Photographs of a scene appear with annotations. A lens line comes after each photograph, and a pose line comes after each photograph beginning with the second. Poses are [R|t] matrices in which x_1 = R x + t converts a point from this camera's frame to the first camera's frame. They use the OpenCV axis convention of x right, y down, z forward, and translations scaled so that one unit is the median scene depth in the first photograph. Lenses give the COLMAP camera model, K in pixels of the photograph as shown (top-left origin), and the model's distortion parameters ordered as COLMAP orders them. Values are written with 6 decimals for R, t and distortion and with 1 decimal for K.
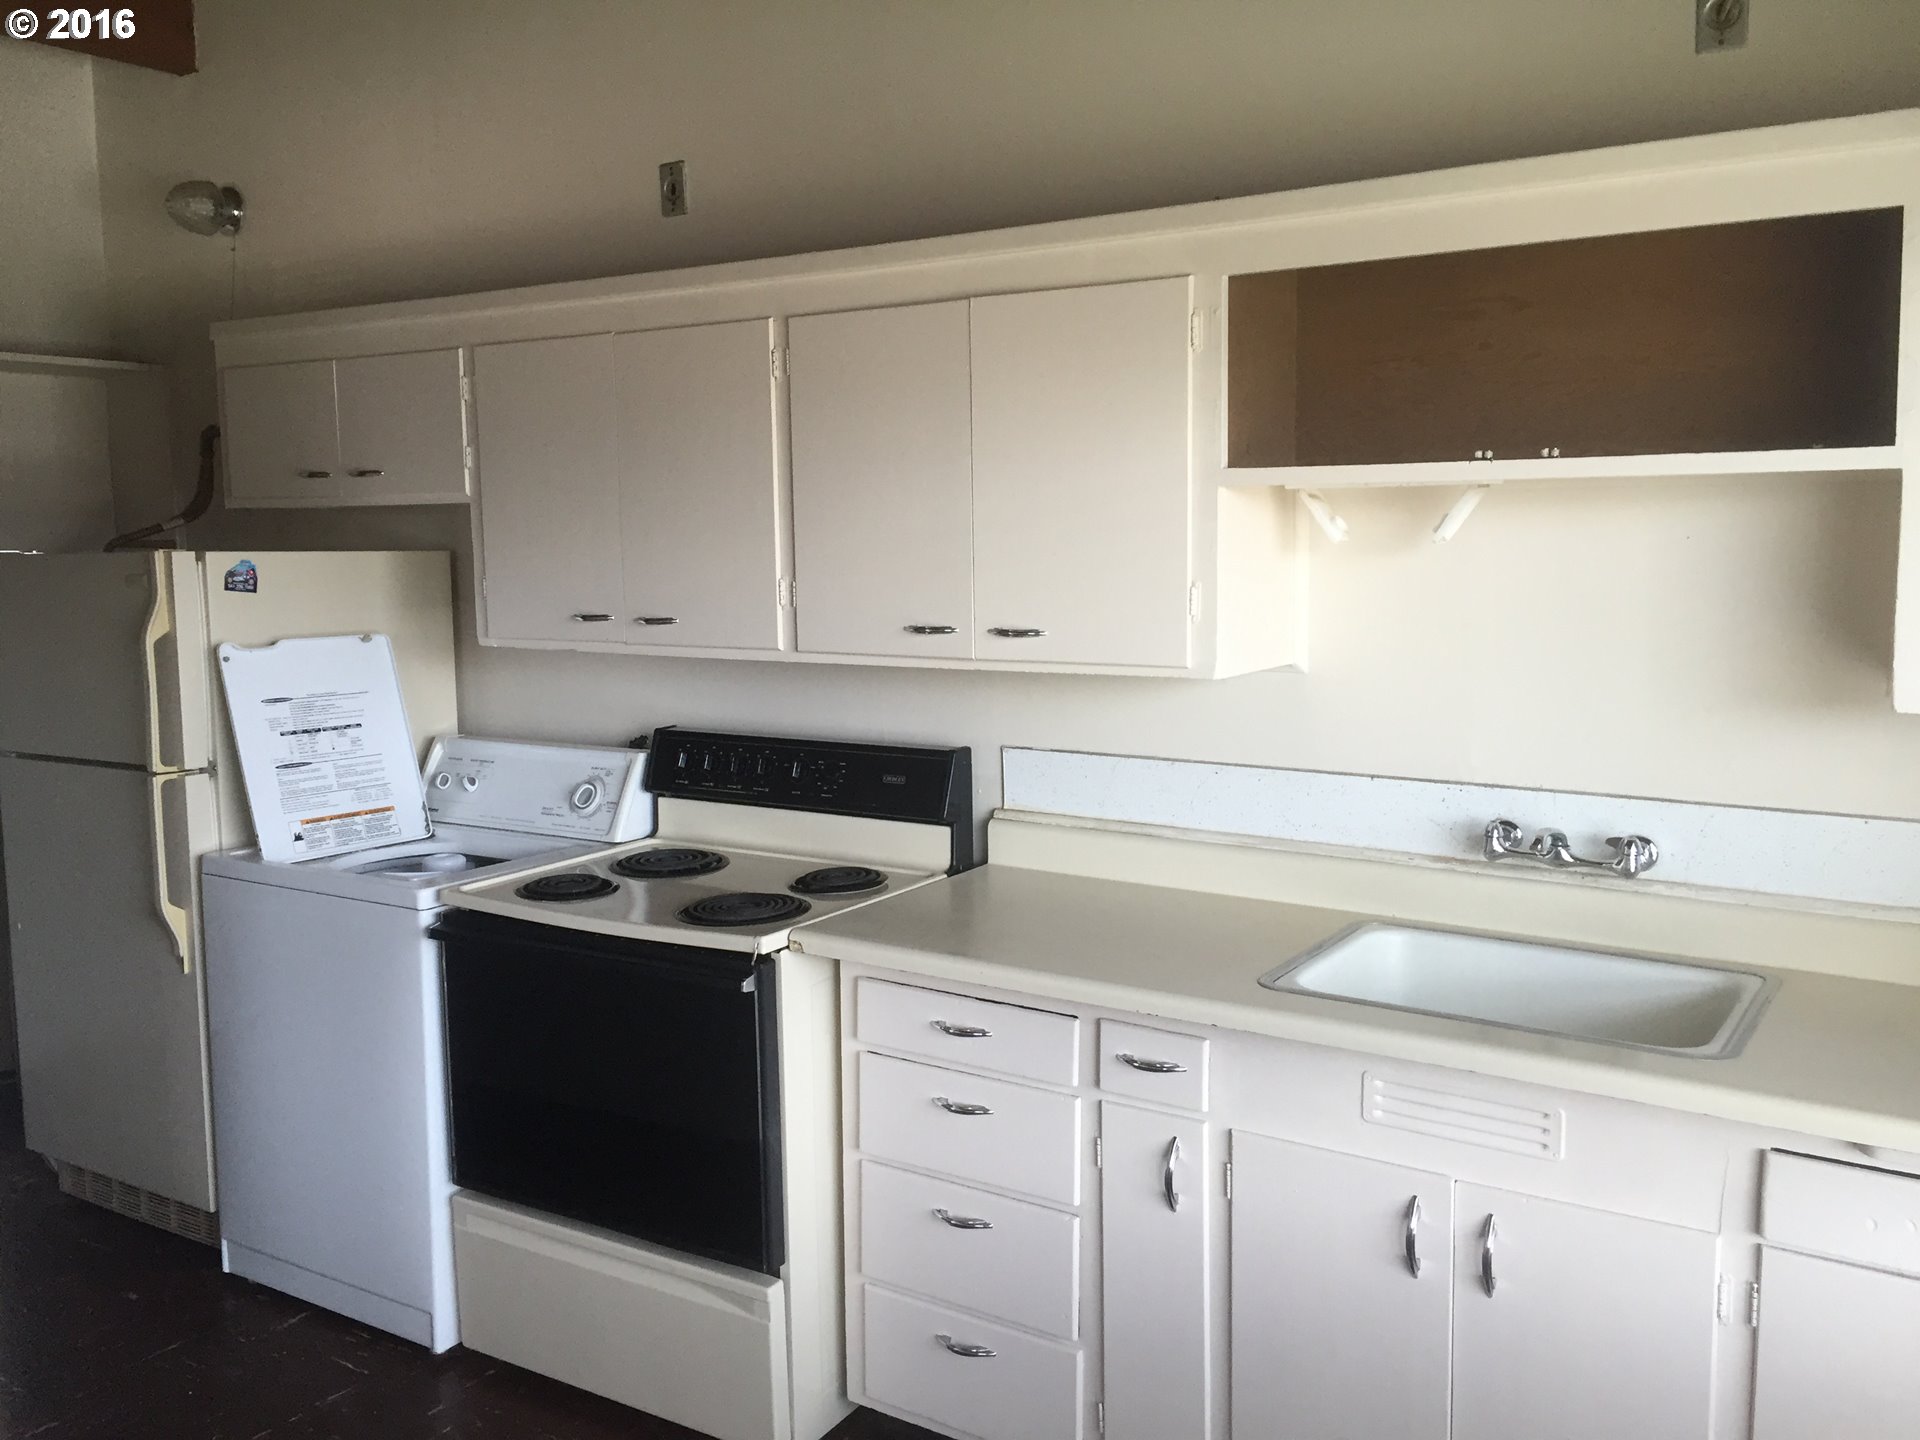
lens RADIAL K [[1665.0, 0, 961.1], [0, 1665.0, 716.4], [0, 0, 1]] dist [0.056468, -0.059400]
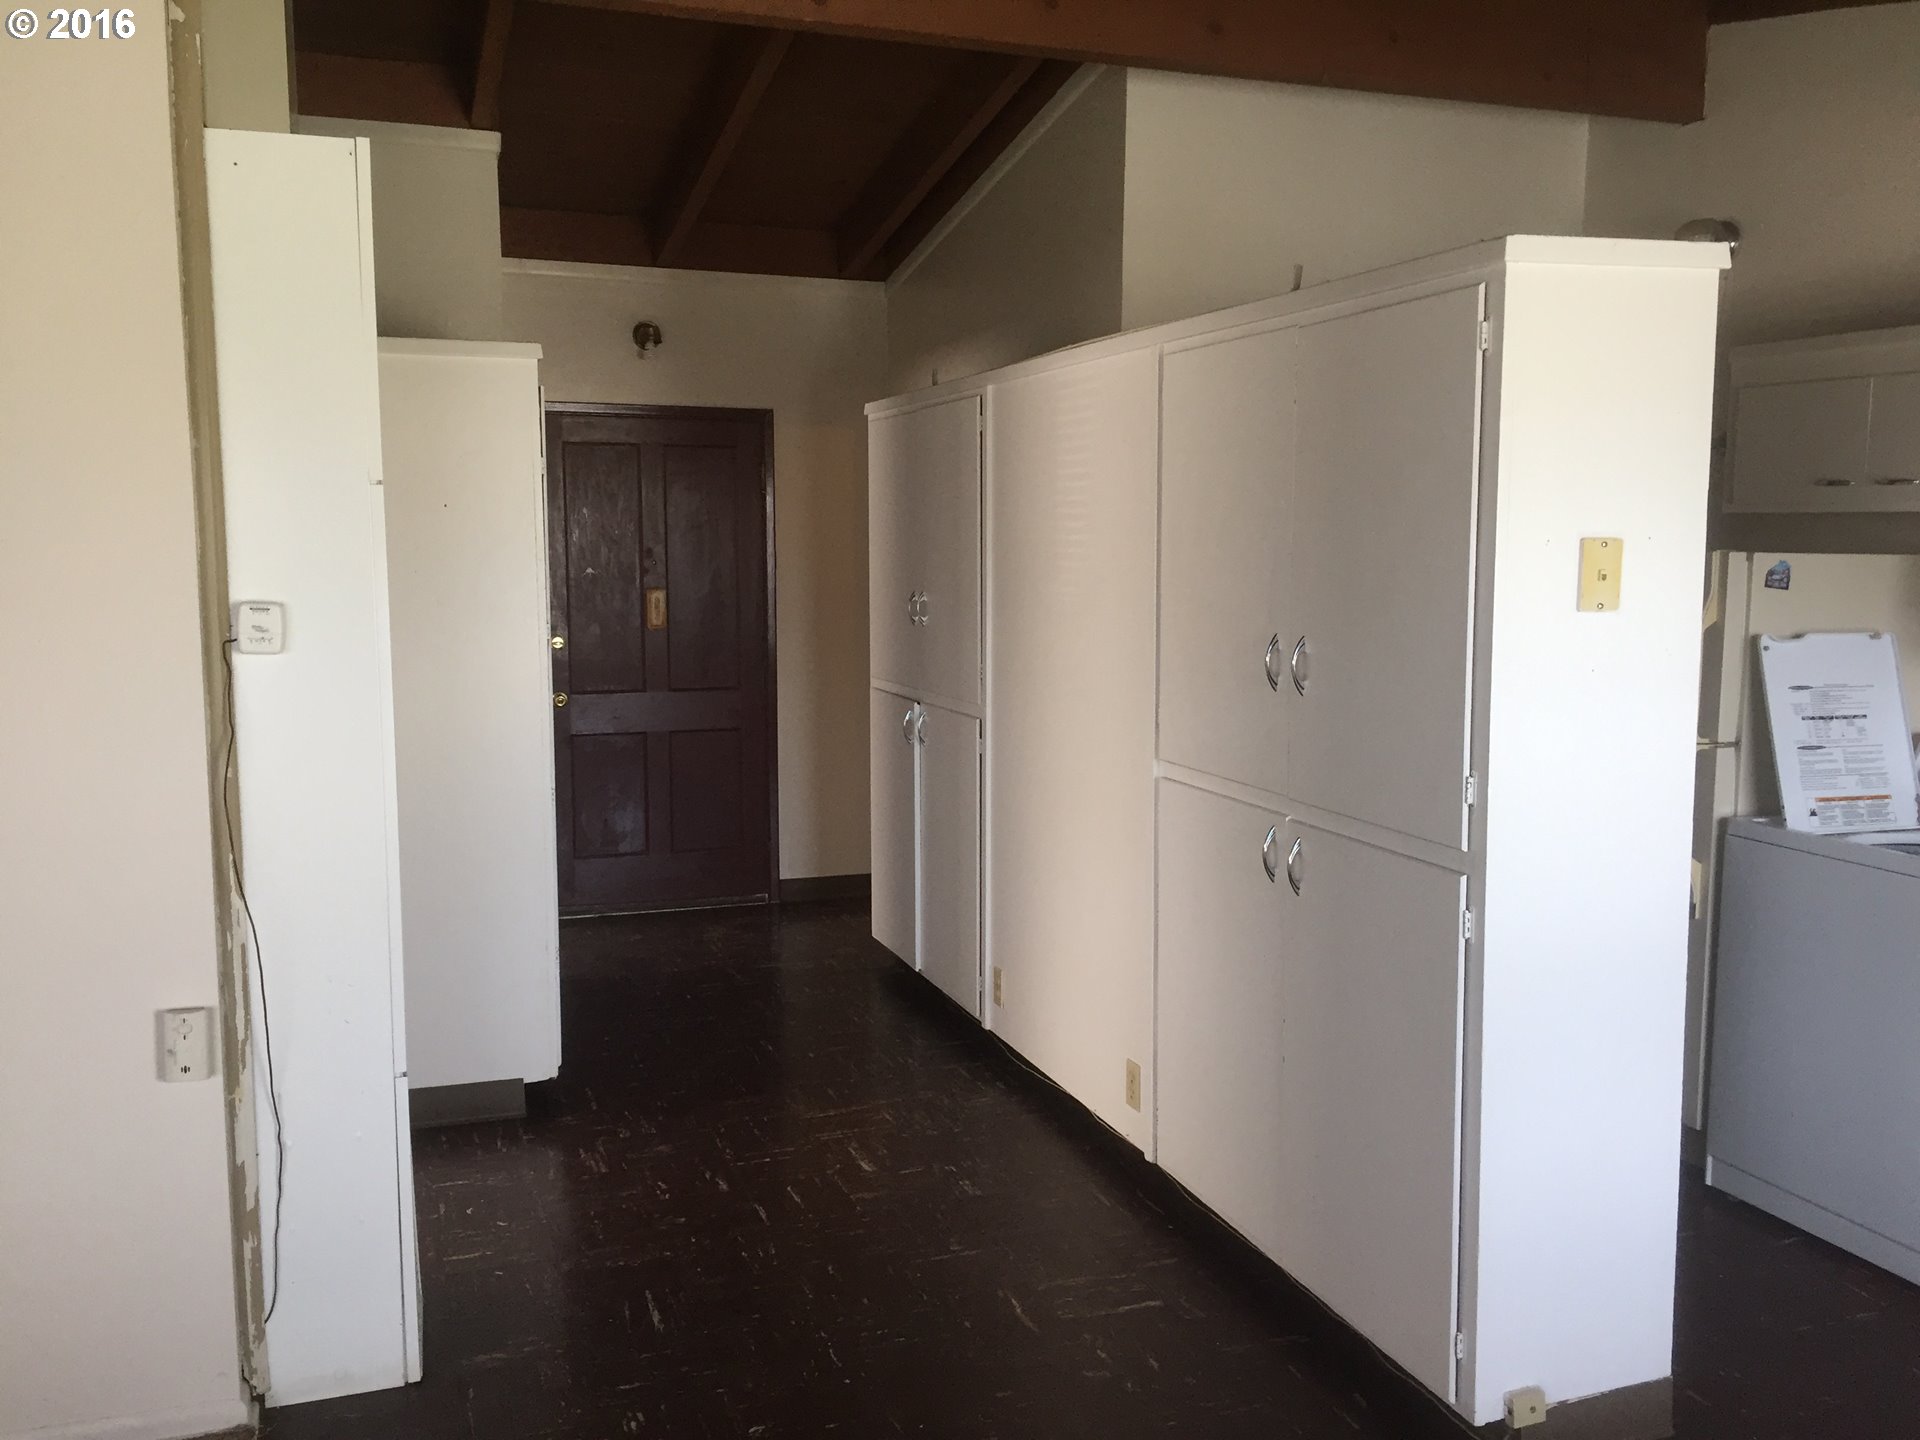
lens RADIAL K [[1665.0, 0, 962.4], [0, 1665.0, 724.2], [0, 0, 1]] dist [0.056468, -0.059400]
pose [[0.798449, 0.085600, -0.595946, -0.184160], [-0.082117, 0.996074, 0.033052, 0.022967], [0.596436, 0.022547, 0.802344, -0.219948]]
